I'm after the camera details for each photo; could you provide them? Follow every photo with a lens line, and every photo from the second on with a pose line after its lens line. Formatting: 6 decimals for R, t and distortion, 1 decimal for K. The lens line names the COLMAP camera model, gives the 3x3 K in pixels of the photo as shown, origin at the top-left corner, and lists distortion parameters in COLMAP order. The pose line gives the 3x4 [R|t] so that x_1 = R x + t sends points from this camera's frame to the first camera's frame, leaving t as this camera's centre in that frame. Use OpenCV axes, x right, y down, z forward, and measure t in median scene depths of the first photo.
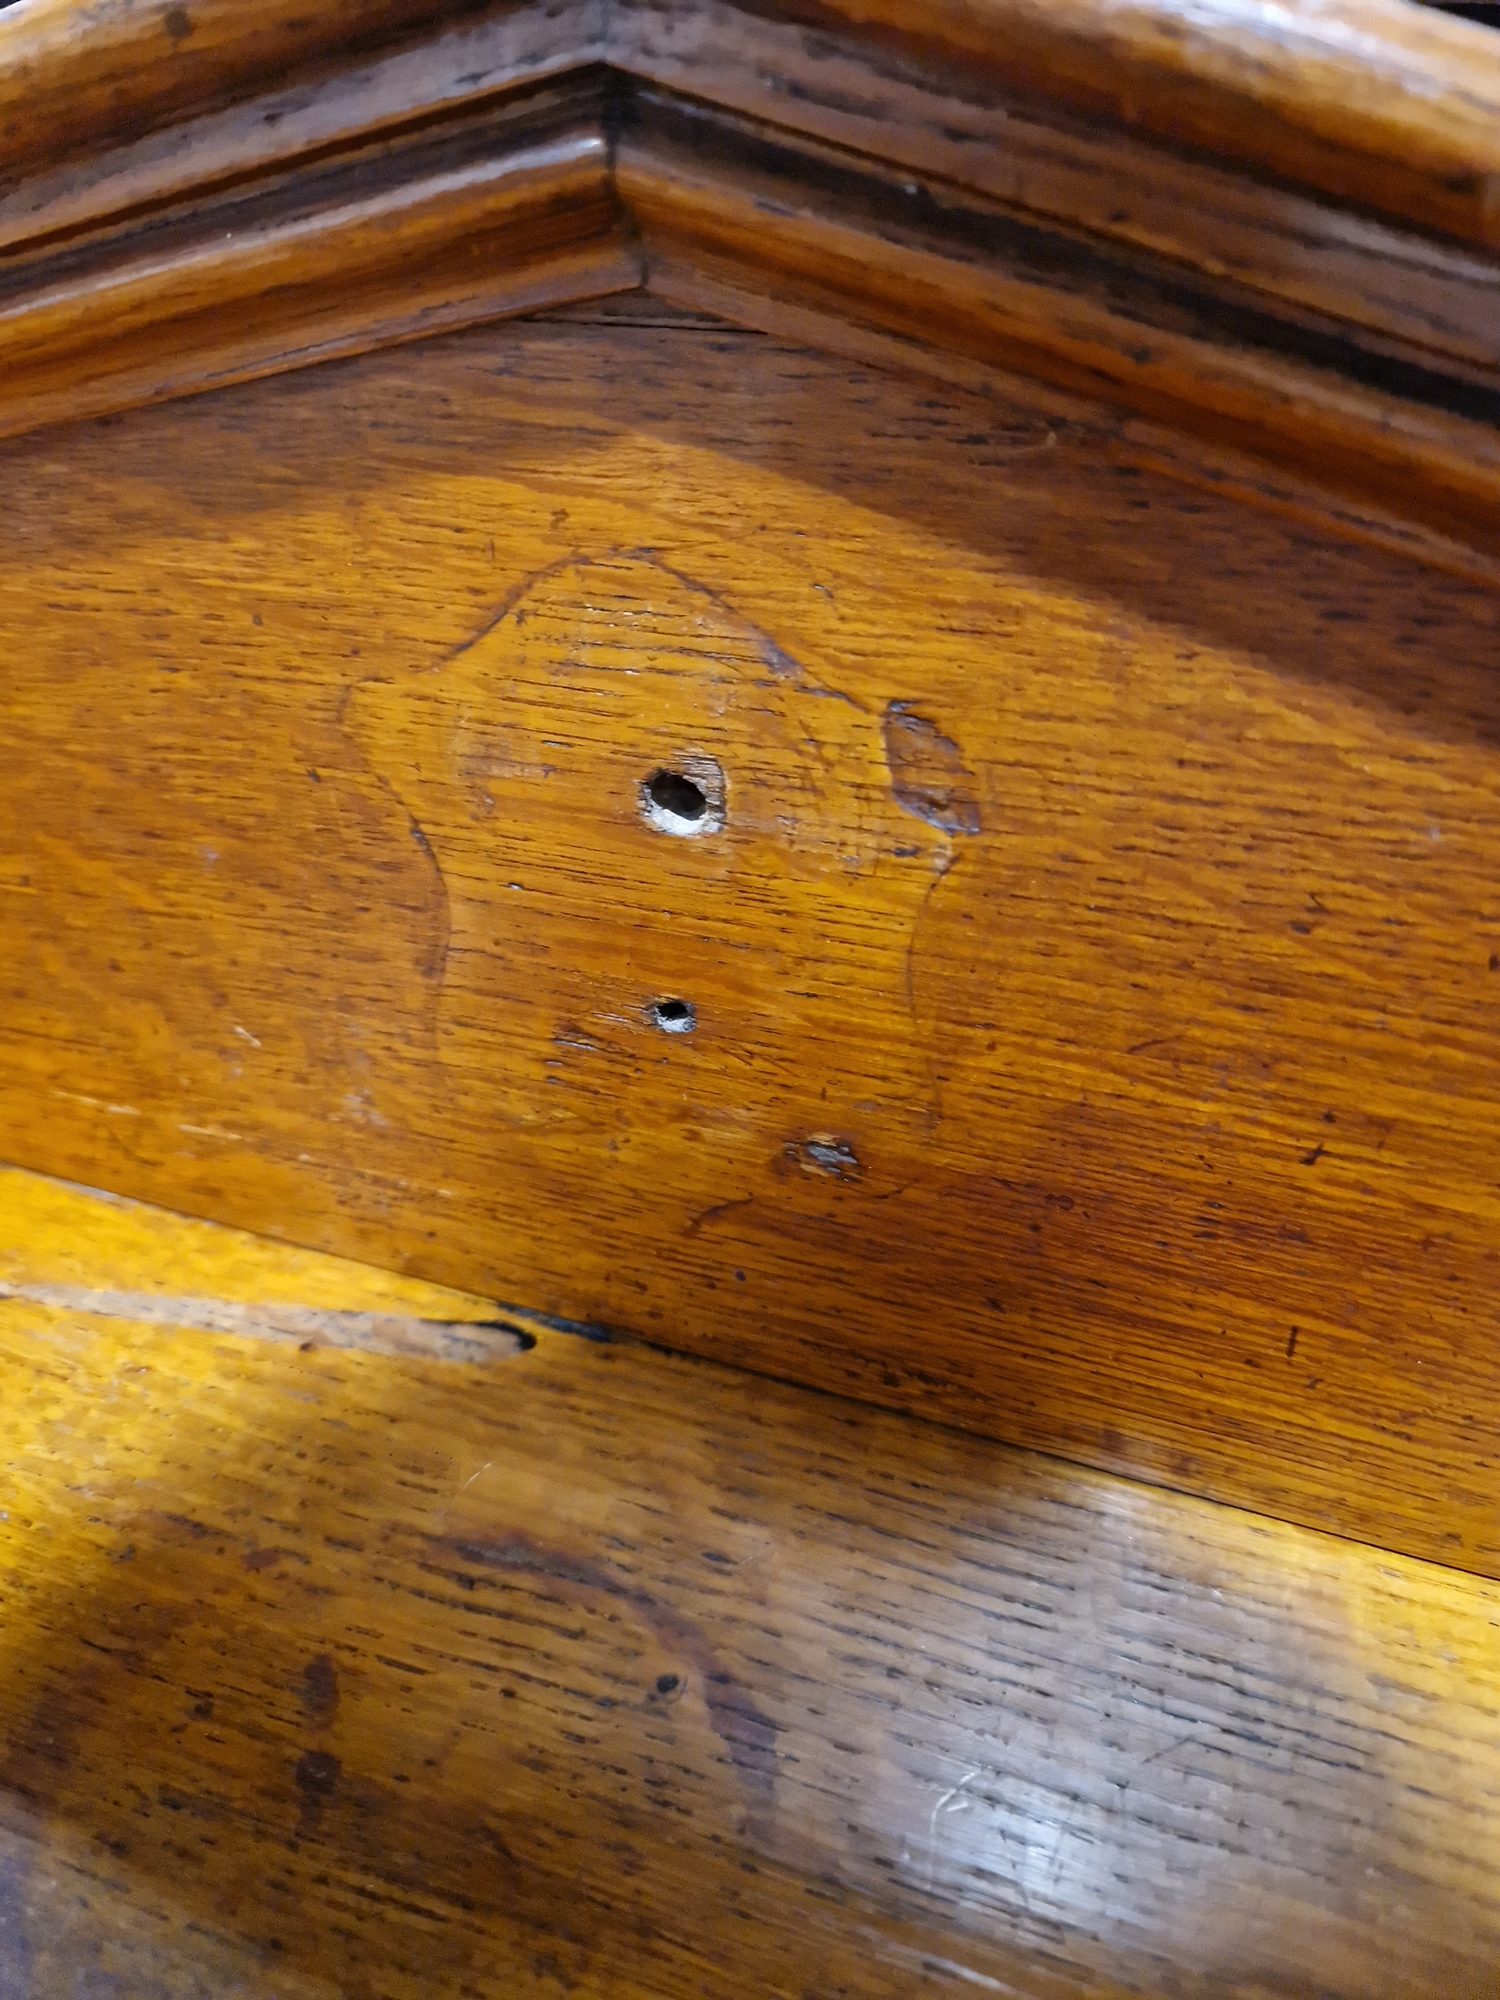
lens RADIAL K [[1387.7, 0, 730.9], [0, 1387.7, 1007.5], [0, 0, 1]] dist [0.044916, -0.053995]
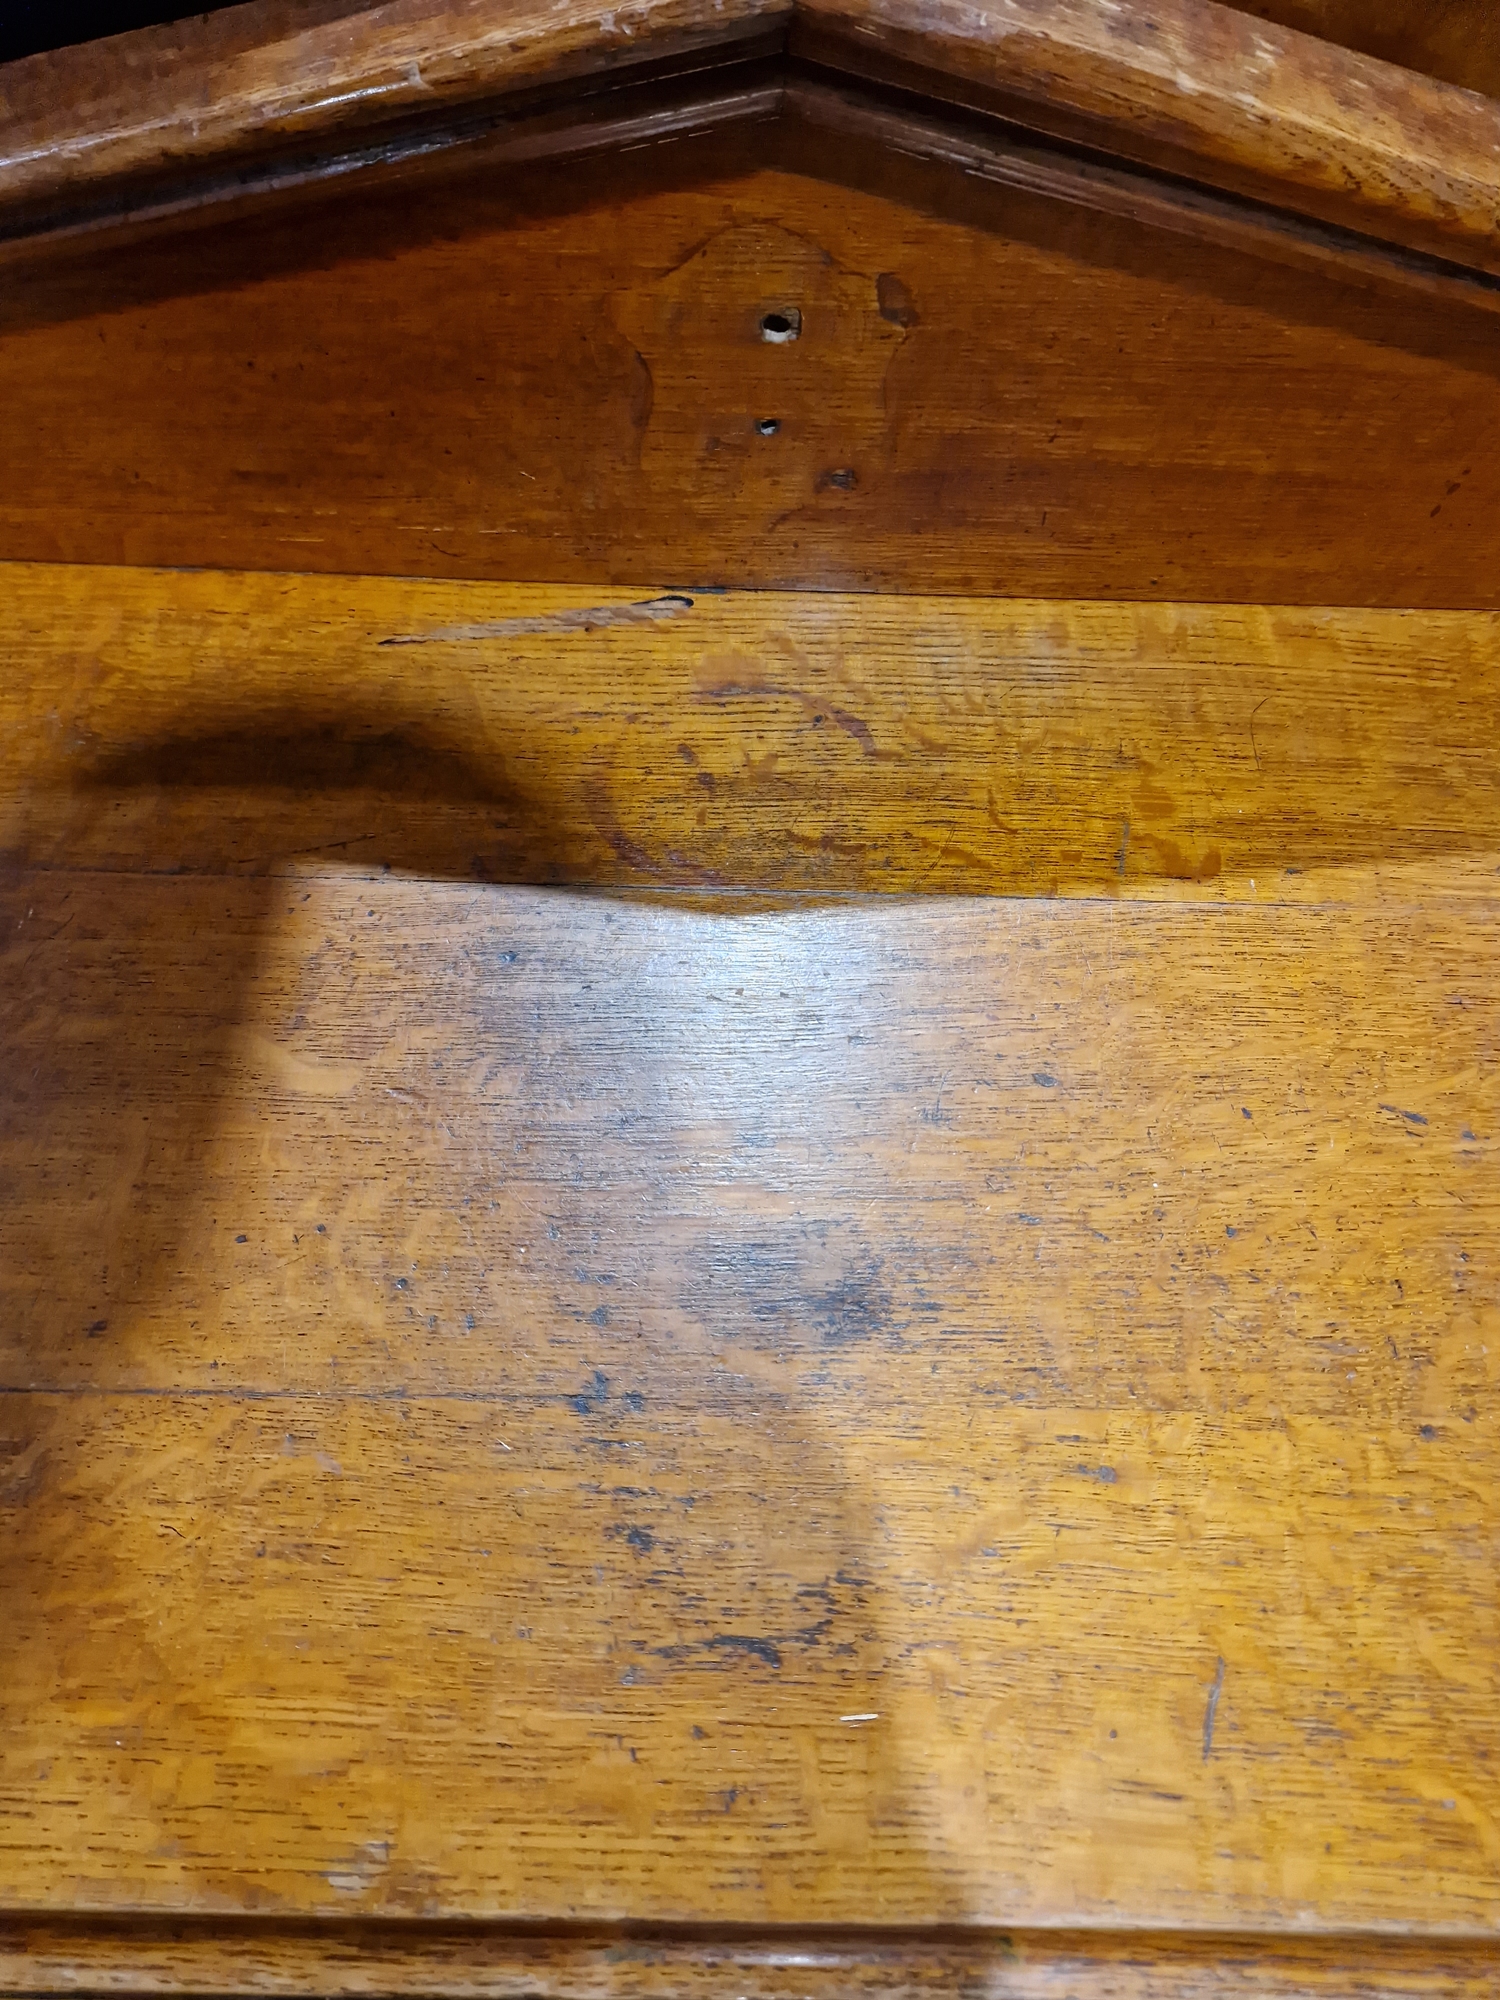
lens RADIAL K [[1387.7, 0, 728.6], [0, 1387.7, 1026.9], [0, 0, 1]] dist [0.044916, -0.053995]
pose [[0.951482, -0.274962, 0.138120, -0.668690], [0.163405, 0.831866, 0.530375, -0.386047], [-0.260731, -0.482073, 0.836436, -1.251317]]
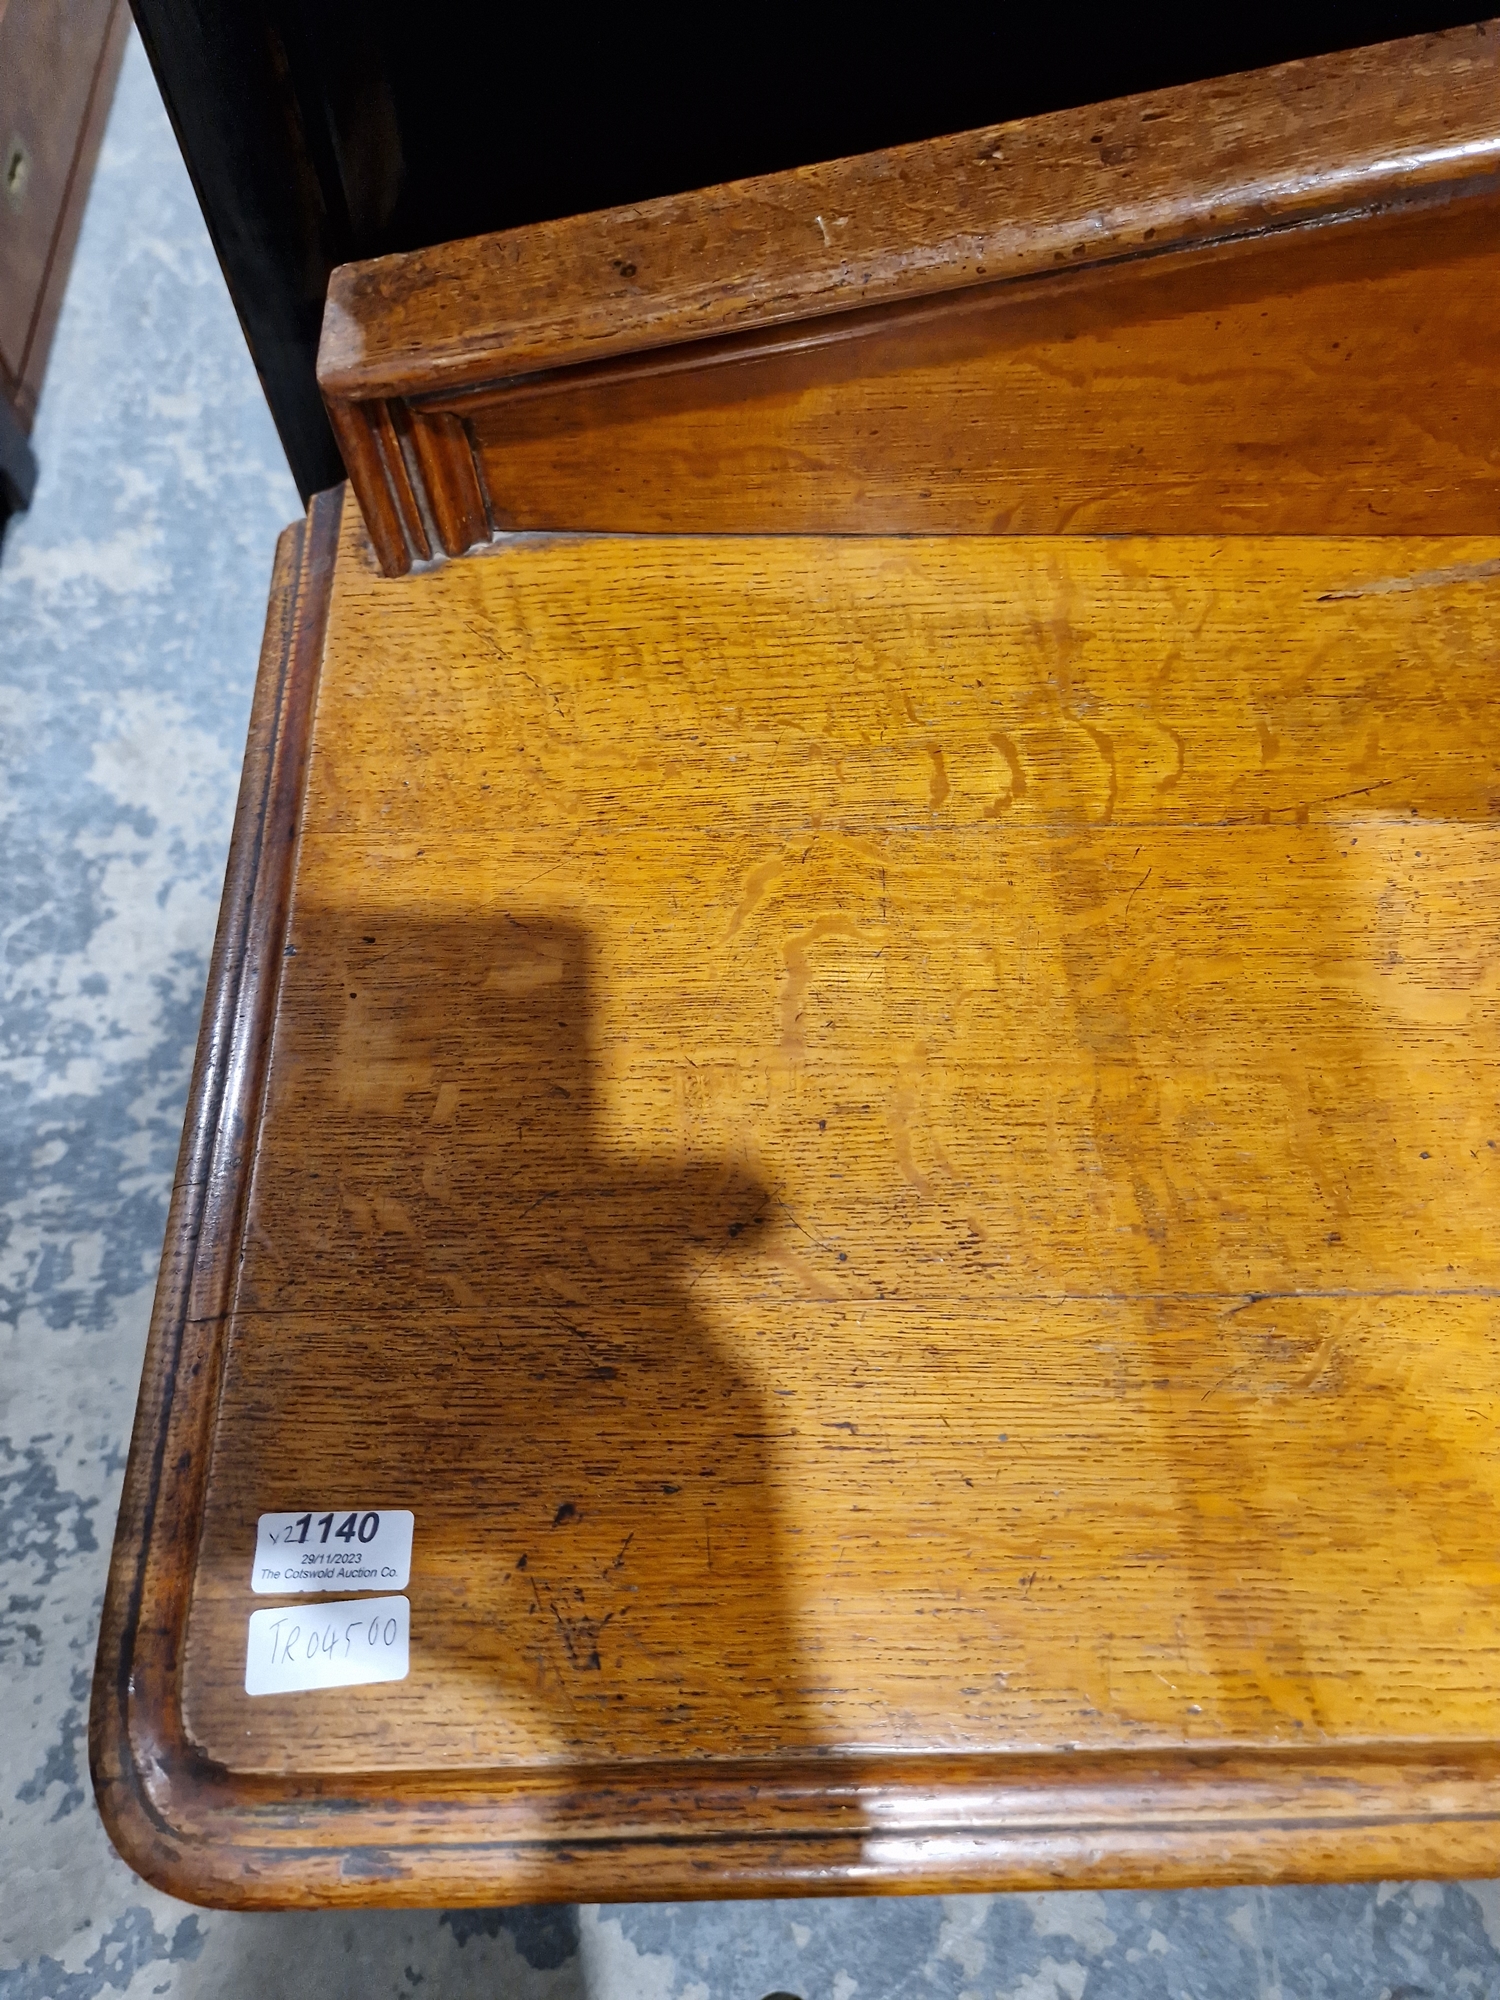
lens RADIAL K [[1387.7, 0, 742.2], [0, 1387.7, 1010.2], [0, 0, 1]] dist [0.044916, -0.053995]
pose [[0.939998, -0.315109, 0.130804, -2.319123], [0.192295, 0.806009, 0.559796, -0.797652], [-0.281826, -0.501054, 0.818241, -0.935092]]
